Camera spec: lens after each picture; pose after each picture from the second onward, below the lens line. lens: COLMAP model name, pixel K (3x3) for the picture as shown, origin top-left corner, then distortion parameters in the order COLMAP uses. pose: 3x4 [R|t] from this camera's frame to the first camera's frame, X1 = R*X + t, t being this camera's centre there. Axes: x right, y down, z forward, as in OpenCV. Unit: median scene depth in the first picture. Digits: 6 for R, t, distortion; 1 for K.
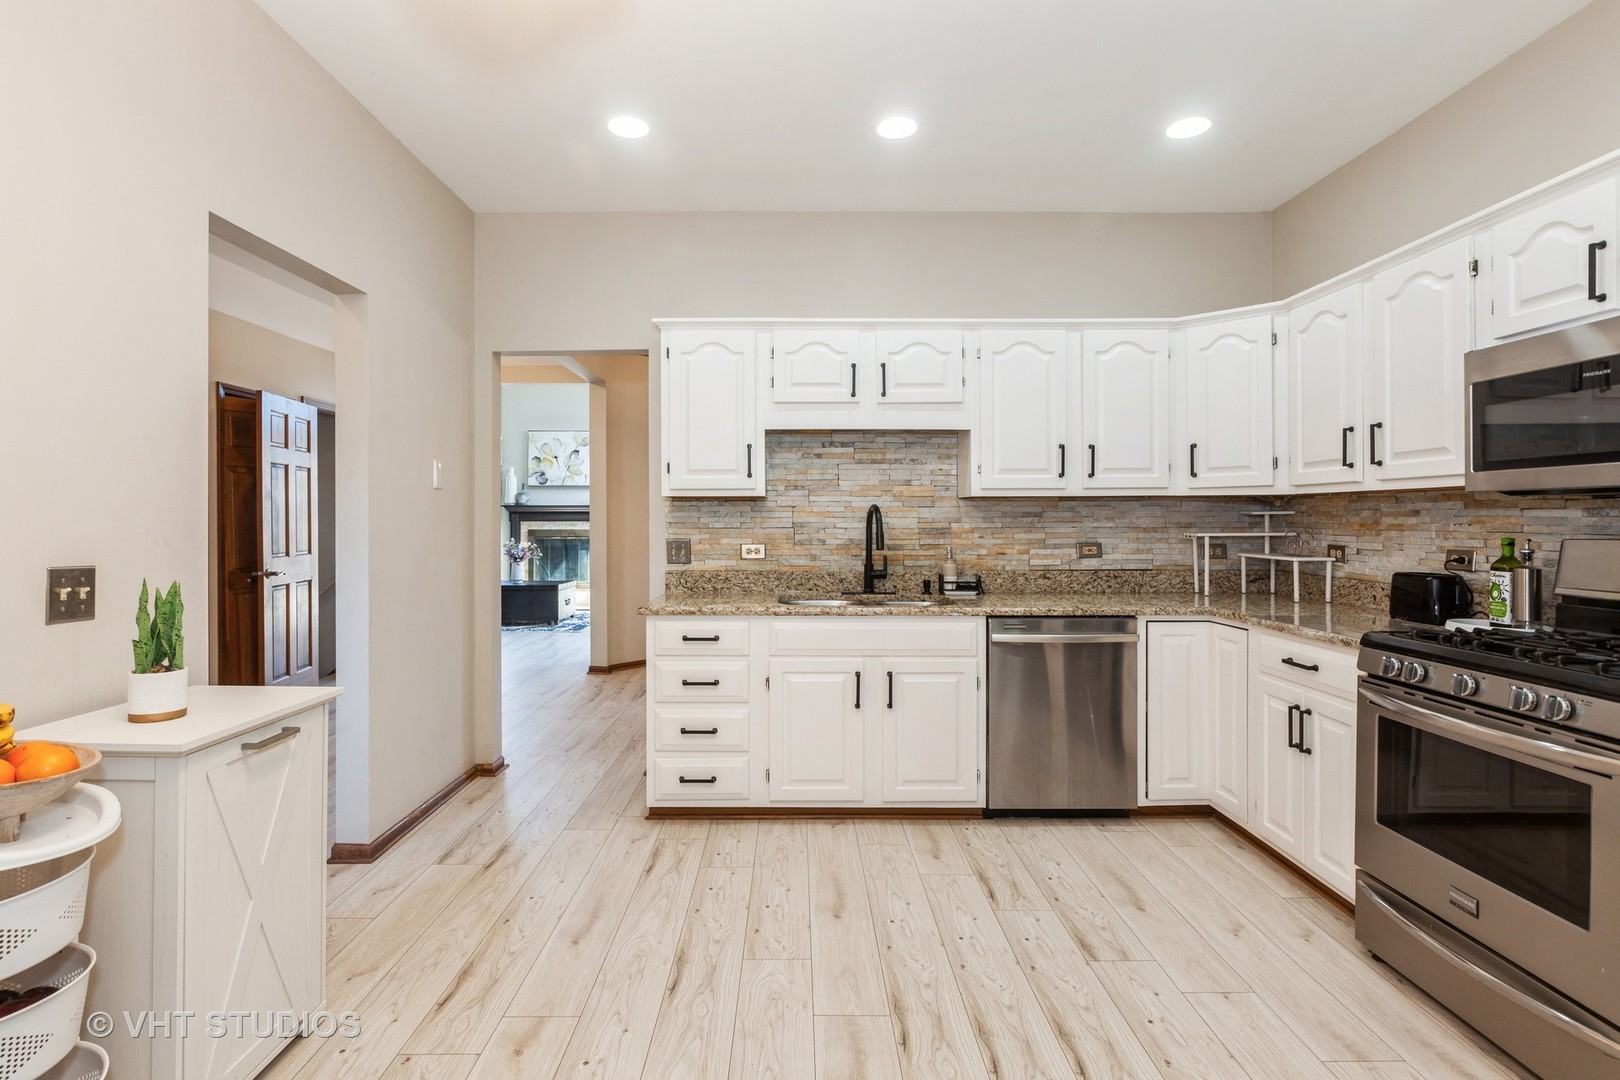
lens RADIAL K [[785.1, 0, 805.4], [0, 785.1, 522.7], [0, 0, 1]] dist [-0.002372, -0.001295]
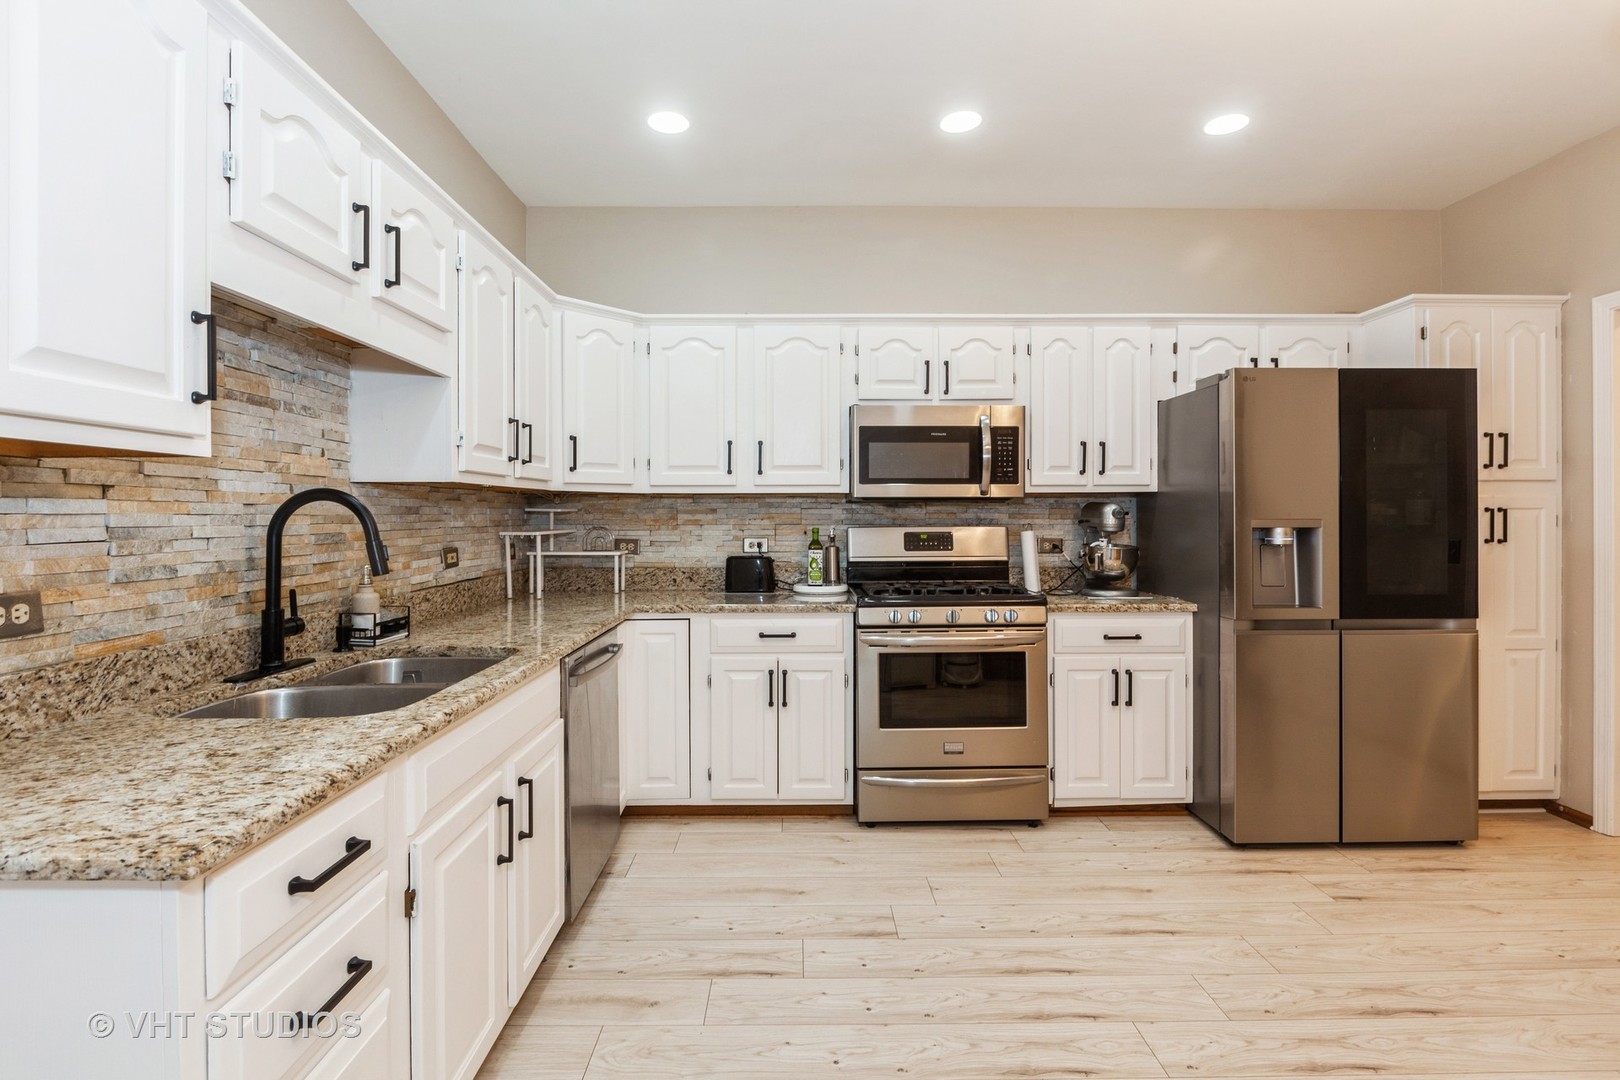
lens RADIAL K [[785.1, 0, 805.5], [0, 785.1, 518.8], [0, 0, 1]] dist [-0.002372, -0.001295]
pose [[-0.005842, -0.005049, 0.999970, -0.483210], [0.007943, 0.999955, 0.005095, -0.004546], [-0.999951, 0.007972, -0.005802, 0.797064]]
